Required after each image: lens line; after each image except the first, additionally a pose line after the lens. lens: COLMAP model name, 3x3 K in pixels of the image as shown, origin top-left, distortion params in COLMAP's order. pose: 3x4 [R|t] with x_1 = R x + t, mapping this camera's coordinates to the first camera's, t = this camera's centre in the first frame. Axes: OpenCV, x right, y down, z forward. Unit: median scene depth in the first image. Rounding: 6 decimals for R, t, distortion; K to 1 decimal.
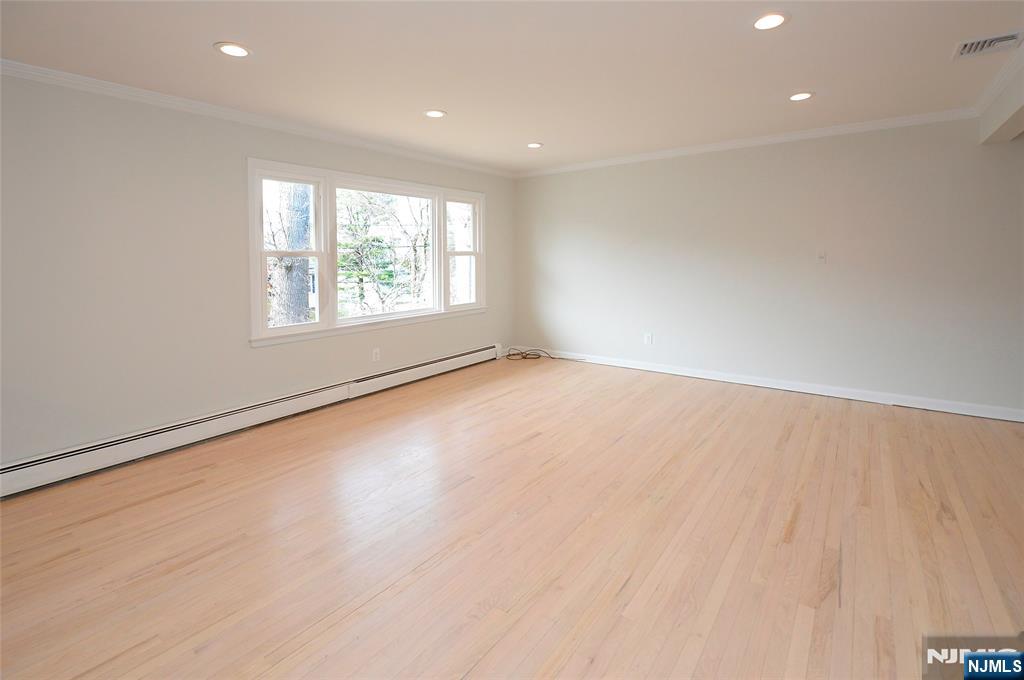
lens RADIAL K [[483.1, 0, 511.8], [0, 483.1, 303.8], [0, 0, 1]] dist [-0.017401, -0.000188]
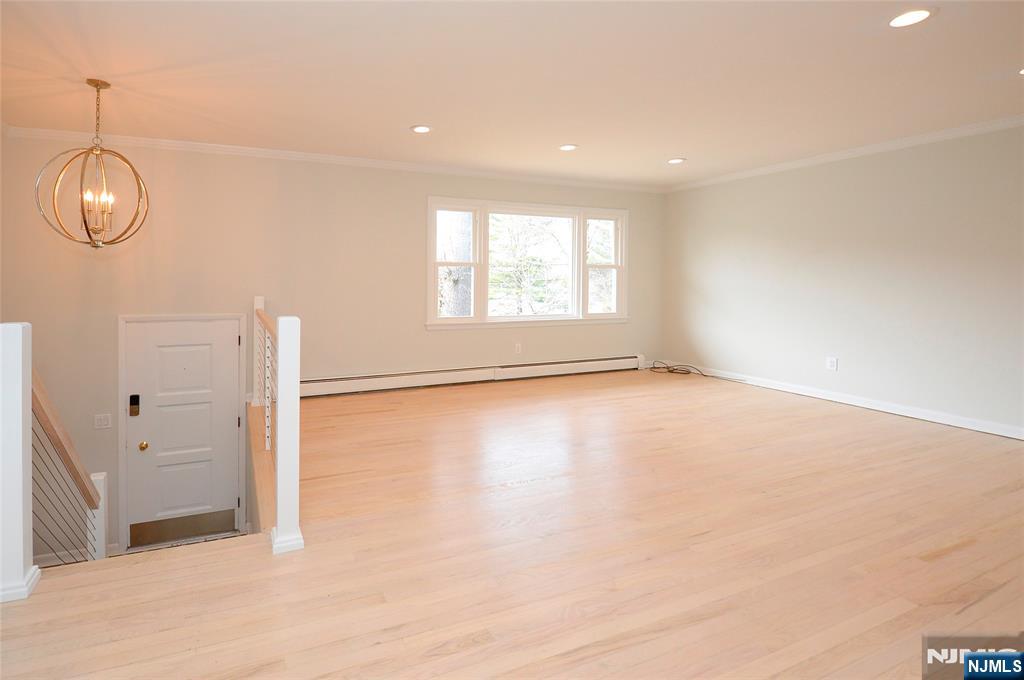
lens RADIAL K [[718.0, 0, 512.0], [0, 718.0, 340.0], [0, 0, 1]] dist [-0.044390, -0.001424]
pose [[0.929378, 0.007337, -0.369058, 0.304964], [-0.024189, 0.998864, -0.041057, 0.131934], [0.368337, 0.047085, 0.928499, -0.560226]]
